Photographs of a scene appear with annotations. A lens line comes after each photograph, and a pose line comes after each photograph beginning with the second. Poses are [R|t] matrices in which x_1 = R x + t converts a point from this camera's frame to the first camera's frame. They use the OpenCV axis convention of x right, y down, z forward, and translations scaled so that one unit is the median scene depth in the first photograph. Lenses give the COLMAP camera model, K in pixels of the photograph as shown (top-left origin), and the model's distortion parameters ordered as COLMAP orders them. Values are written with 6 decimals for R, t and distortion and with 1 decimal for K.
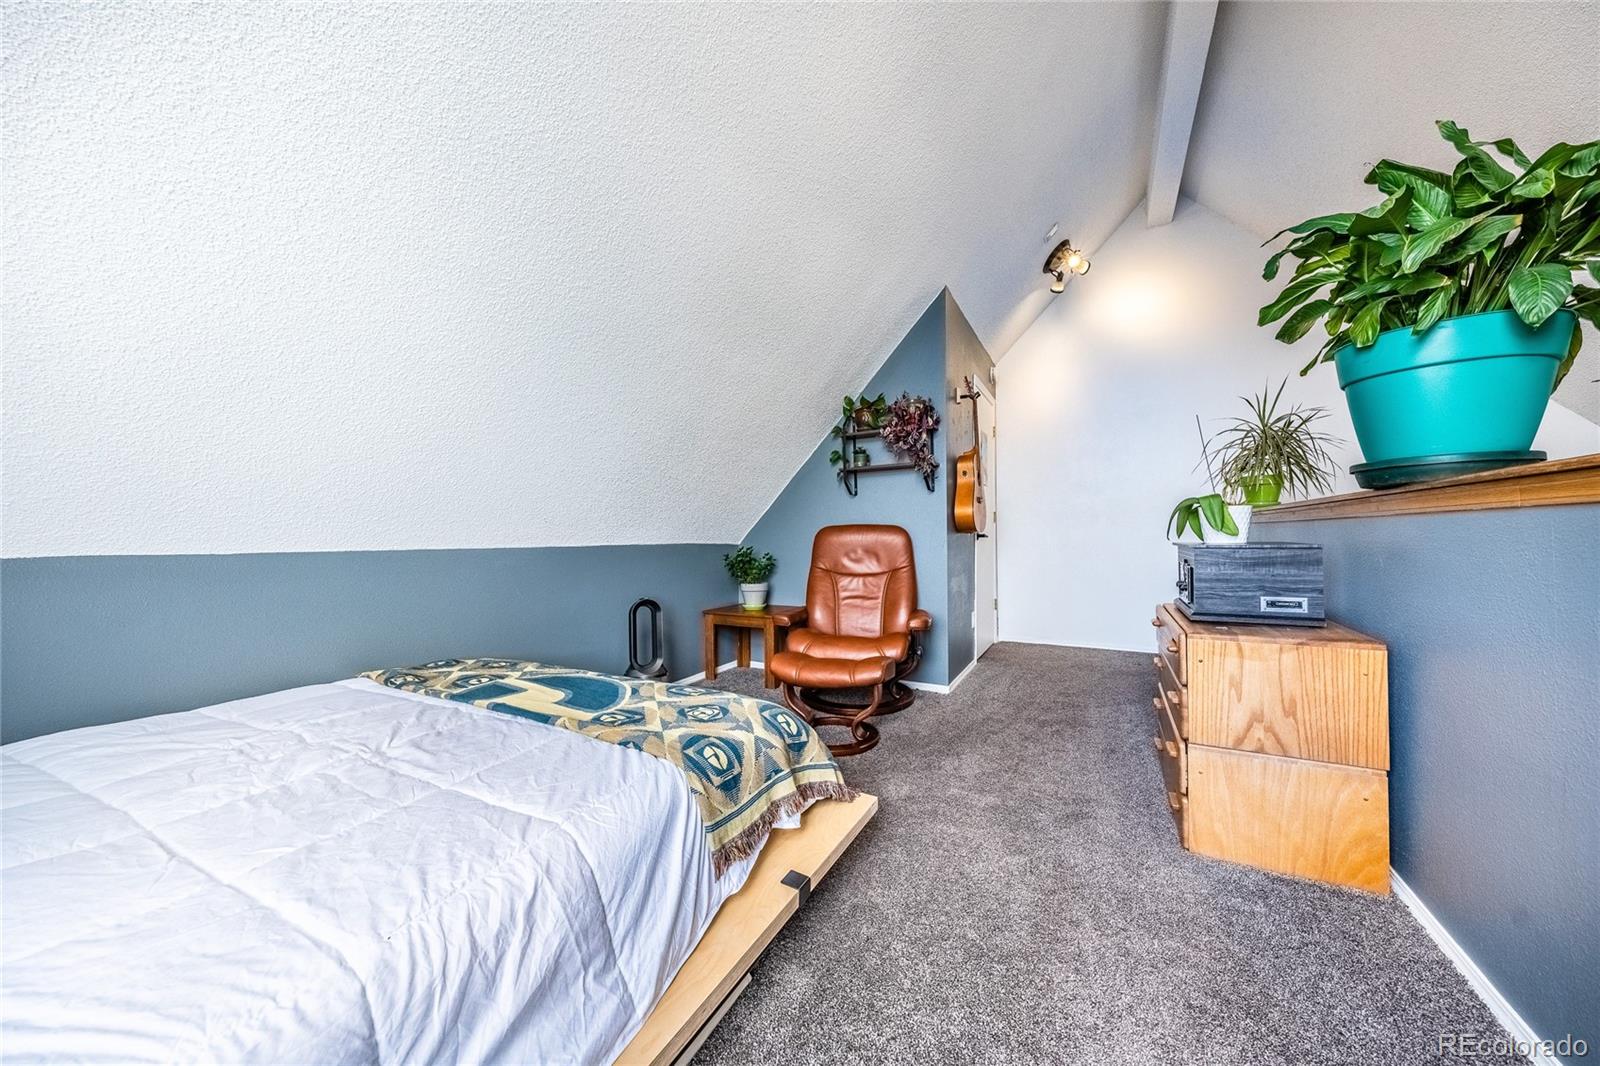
lens RADIAL K [[581.7, 0, 796.4], [0, 581.7, 544.3], [0, 0, 1]] dist [-0.002728, 0.000119]
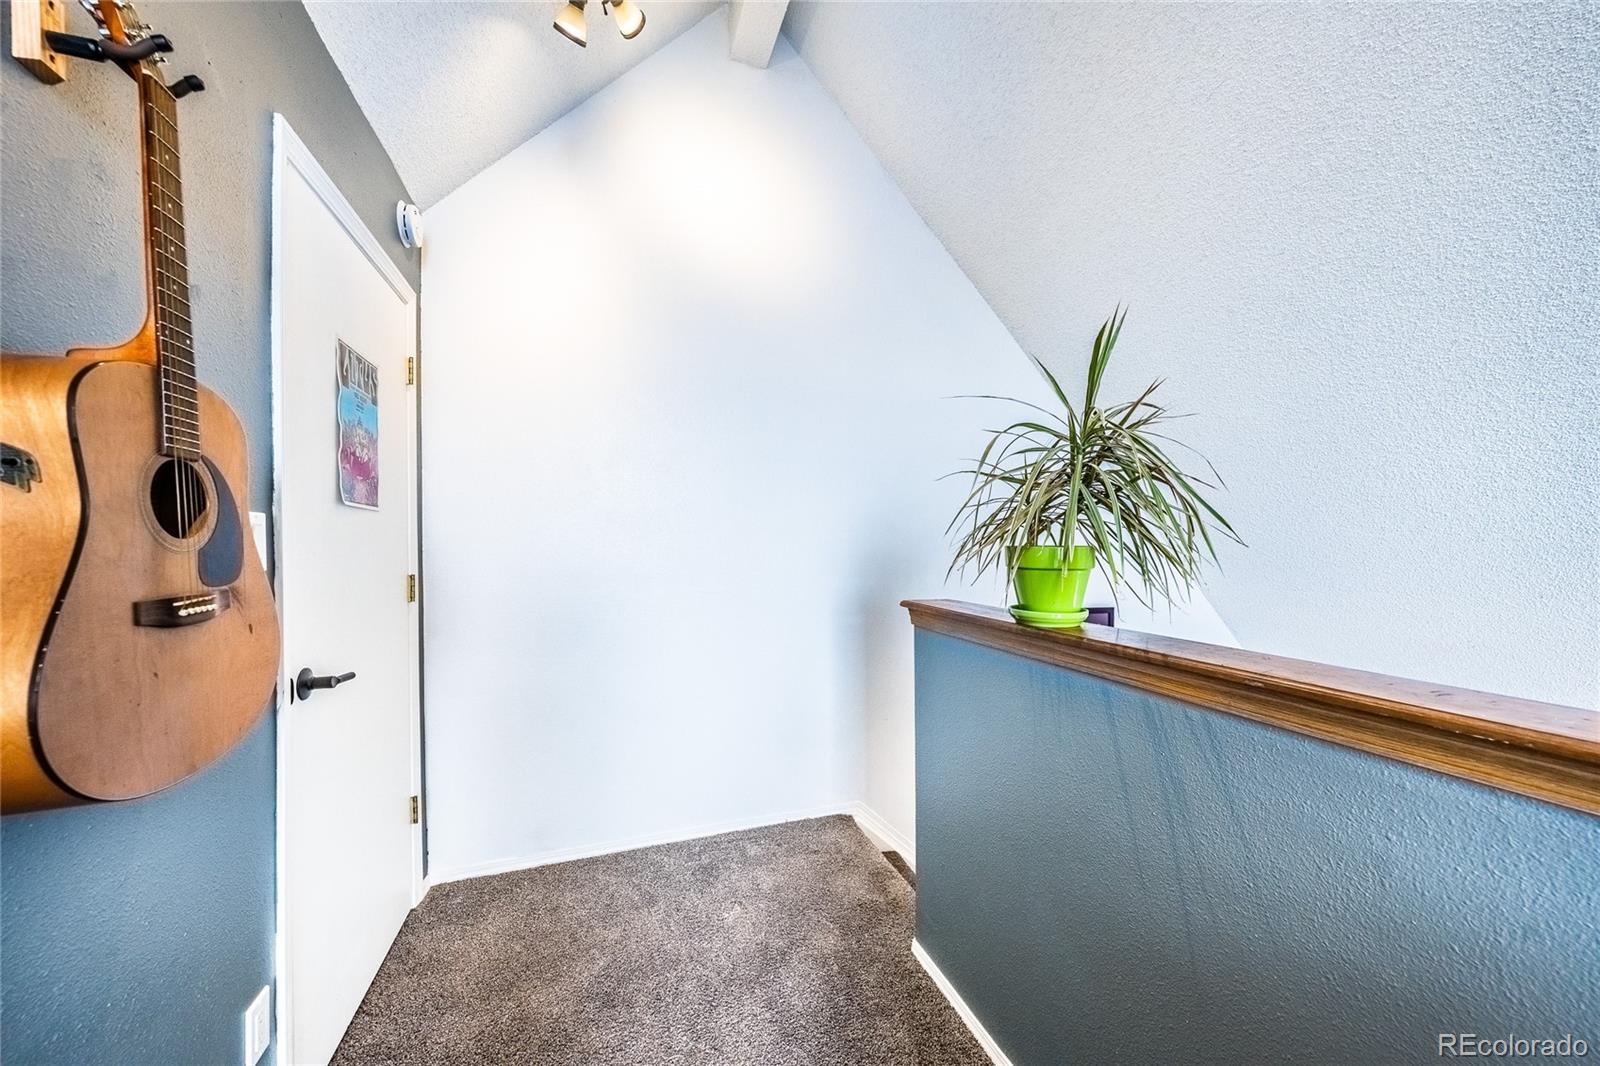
lens RADIAL K [[572.4, 0, 800.0], [0, 572.4, 533.0], [0, 0, 1]] dist [-0.001395, 0.000089]
pose [[0.677173, 0.013565, 0.735699, 0.258605], [0.000543, 0.999821, -0.018934, -0.083355], [-0.735824, 0.013221, 0.677044, 0.596409]]
